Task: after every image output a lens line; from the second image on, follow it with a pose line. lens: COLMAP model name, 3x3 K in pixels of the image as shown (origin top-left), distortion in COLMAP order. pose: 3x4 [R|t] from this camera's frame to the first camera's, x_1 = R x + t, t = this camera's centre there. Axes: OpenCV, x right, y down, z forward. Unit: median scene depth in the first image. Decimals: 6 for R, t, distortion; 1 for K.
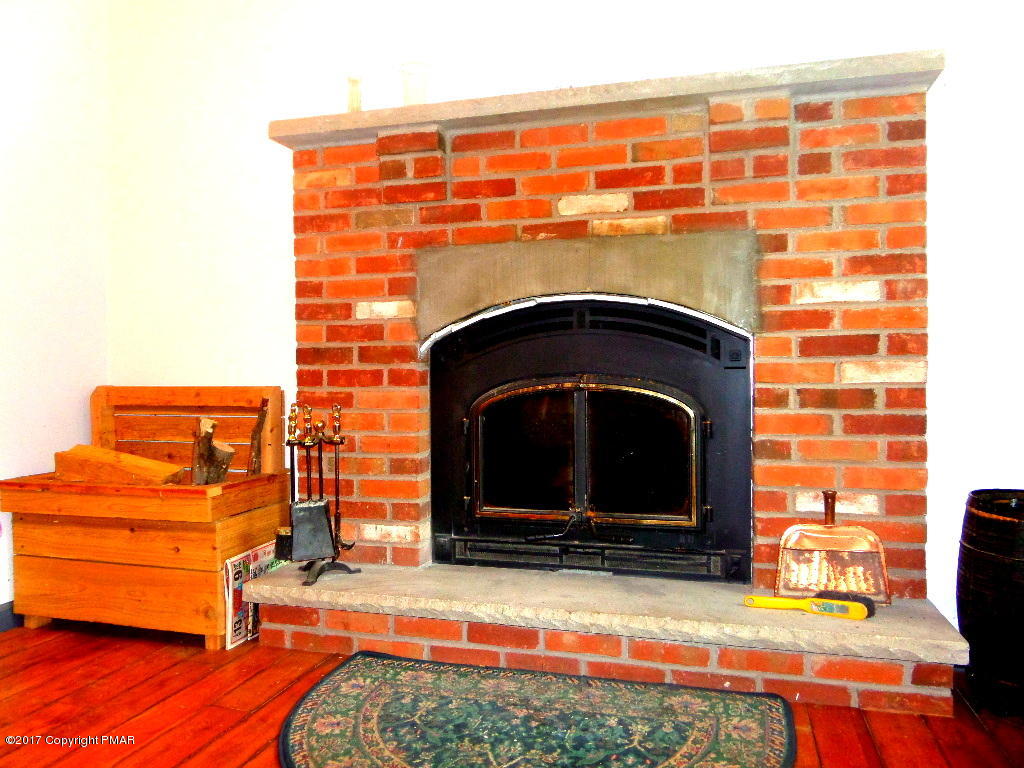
lens RADIAL K [[752.3, 0, 506.6], [0, 752.3, 381.4], [0, 0, 1]] dist [-0.007992, -0.005659]
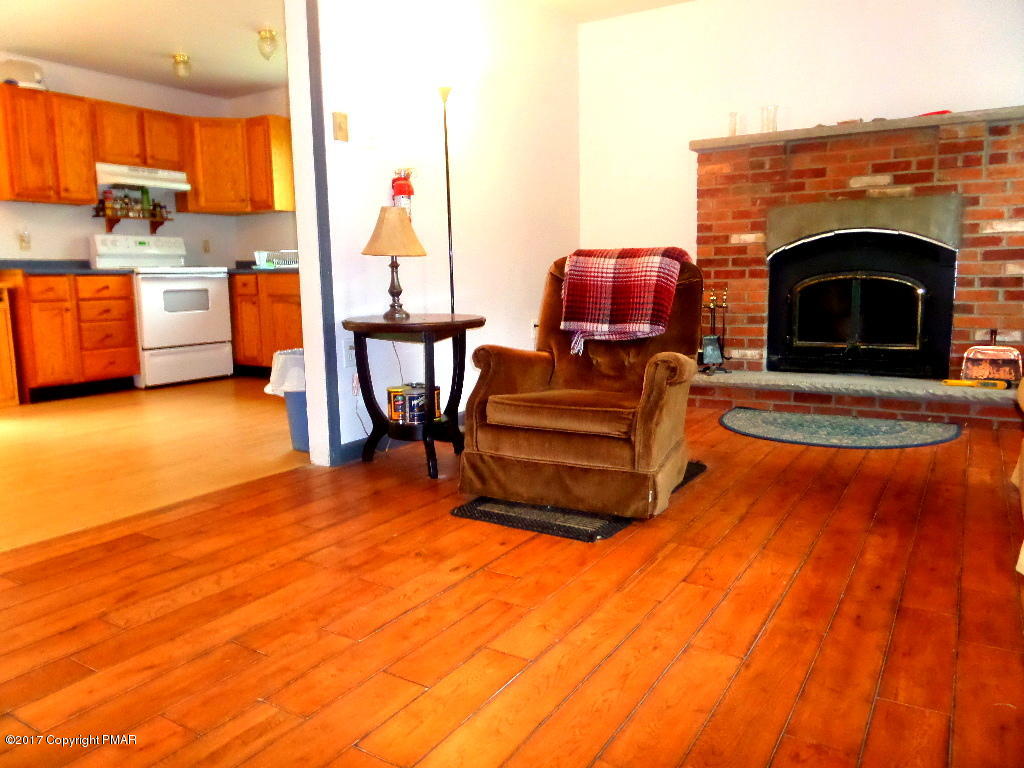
lens RADIAL K [[752.3, 0, 512.1], [0, 752.3, 386.8], [0, 0, 1]] dist [-0.007992, -0.005659]
pose [[0.965517, 0.027060, -0.258930, -0.258187], [0.009071, 0.990483, 0.137338, 0.012322], [0.260183, -0.134951, 0.956082, -1.142734]]
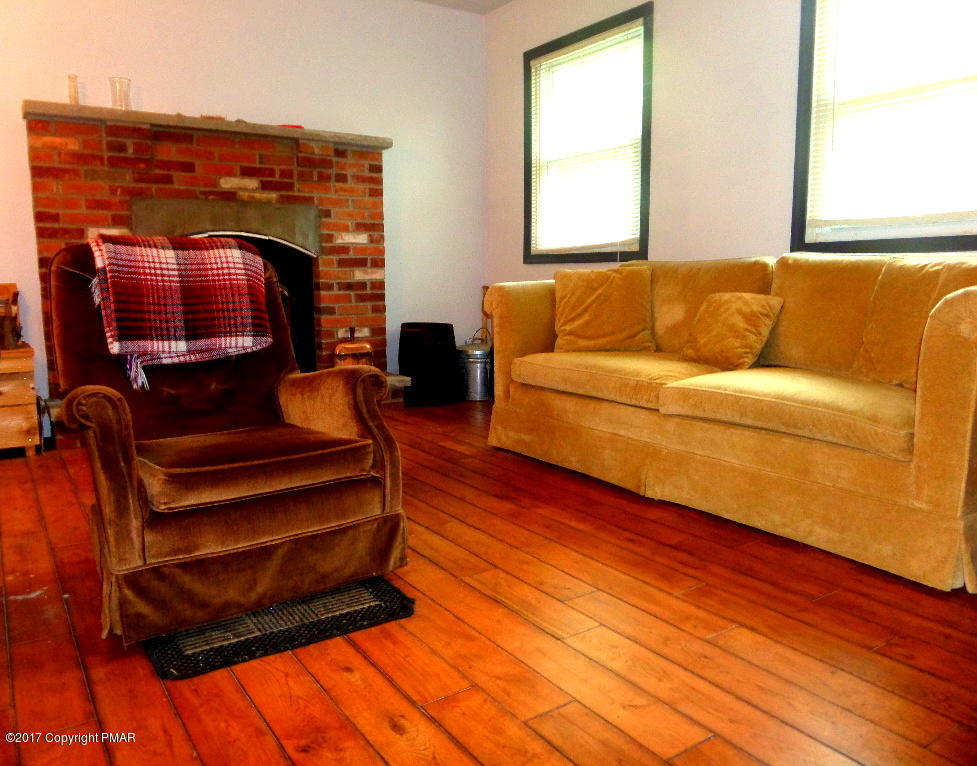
lens RADIAL K [[734.2, 0, 487.1], [0, 734.2, 393.5], [0, 0, 1]] dist [-0.018253, -0.012827]
pose [[0.630656, -0.118476, 0.766966, -0.960801], [0.008172, 0.989237, 0.146091, 0.021022], [-0.776020, -0.085865, 0.624837, -0.666654]]
